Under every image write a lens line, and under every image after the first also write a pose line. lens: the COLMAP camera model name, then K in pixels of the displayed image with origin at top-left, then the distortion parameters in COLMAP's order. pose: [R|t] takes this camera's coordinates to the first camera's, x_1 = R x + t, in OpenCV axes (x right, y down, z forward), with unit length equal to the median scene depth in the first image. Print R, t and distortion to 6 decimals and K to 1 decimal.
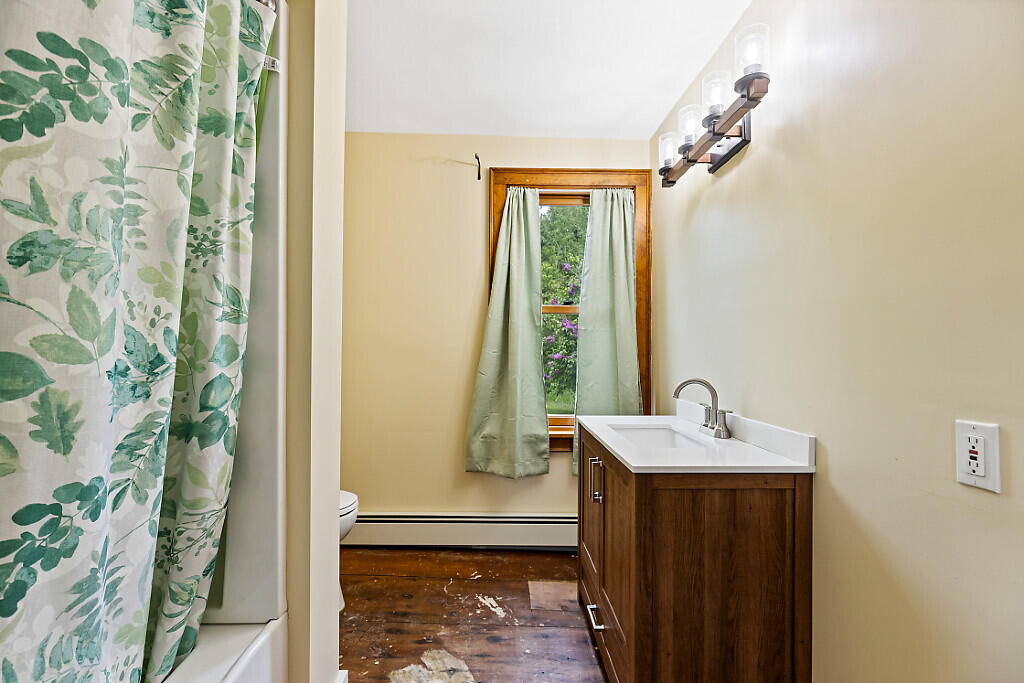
lens RADIAL K [[457.7, 0, 510.7], [0, 457.7, 348.3], [0, 0, 1]] dist [-0.007766, -0.000074]
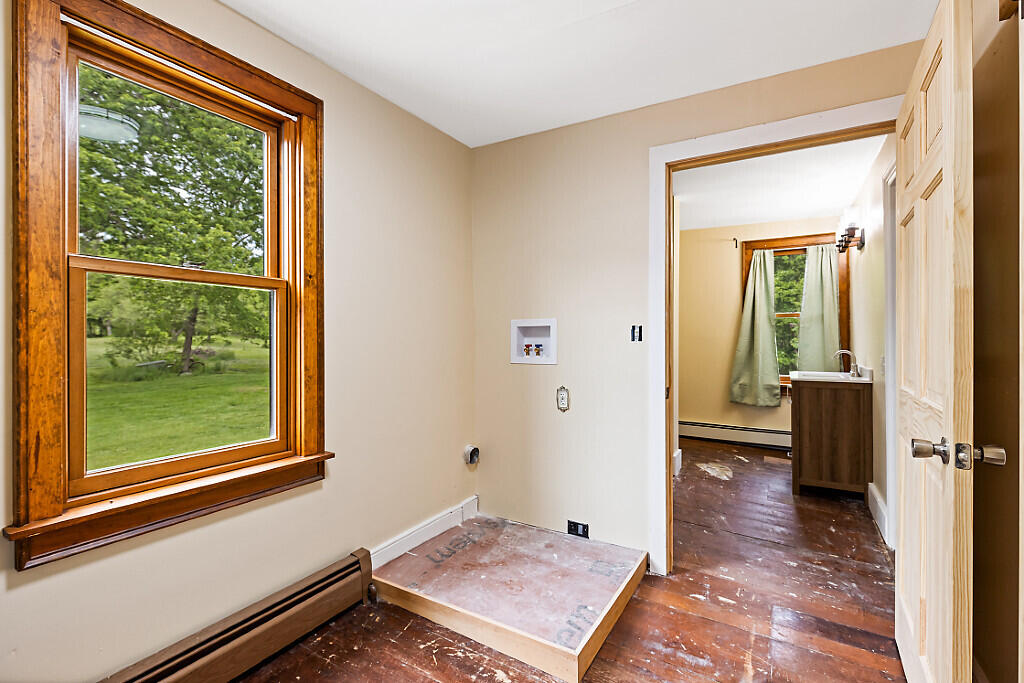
lens RADIAL K [[457.7, 0, 509.4], [0, 457.7, 341.8], [0, 0, 1]] dist [-0.007766, -0.000074]
pose [[0.849200, -0.004446, -0.528052, 0.335028], [0.008964, 0.999942, 0.005997, -0.006538], [0.527995, -0.009826, 0.849191, -2.851265]]
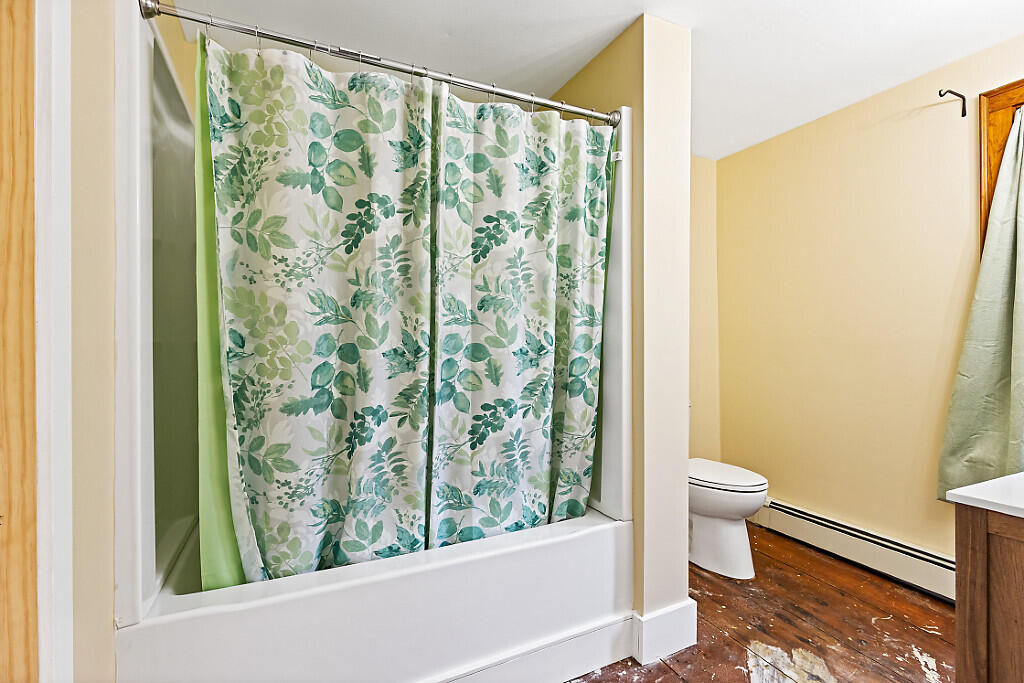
lens RADIAL K [[457.7, 0, 510.8], [0, 457.7, 346.3], [0, 0, 1]] dist [-0.007766, -0.000074]
pose [[0.413829, -0.004353, -0.910344, 0.781171], [0.004058, 0.999987, -0.002936, 0.020115], [0.910346, -0.002479, 0.413841, 0.040062]]
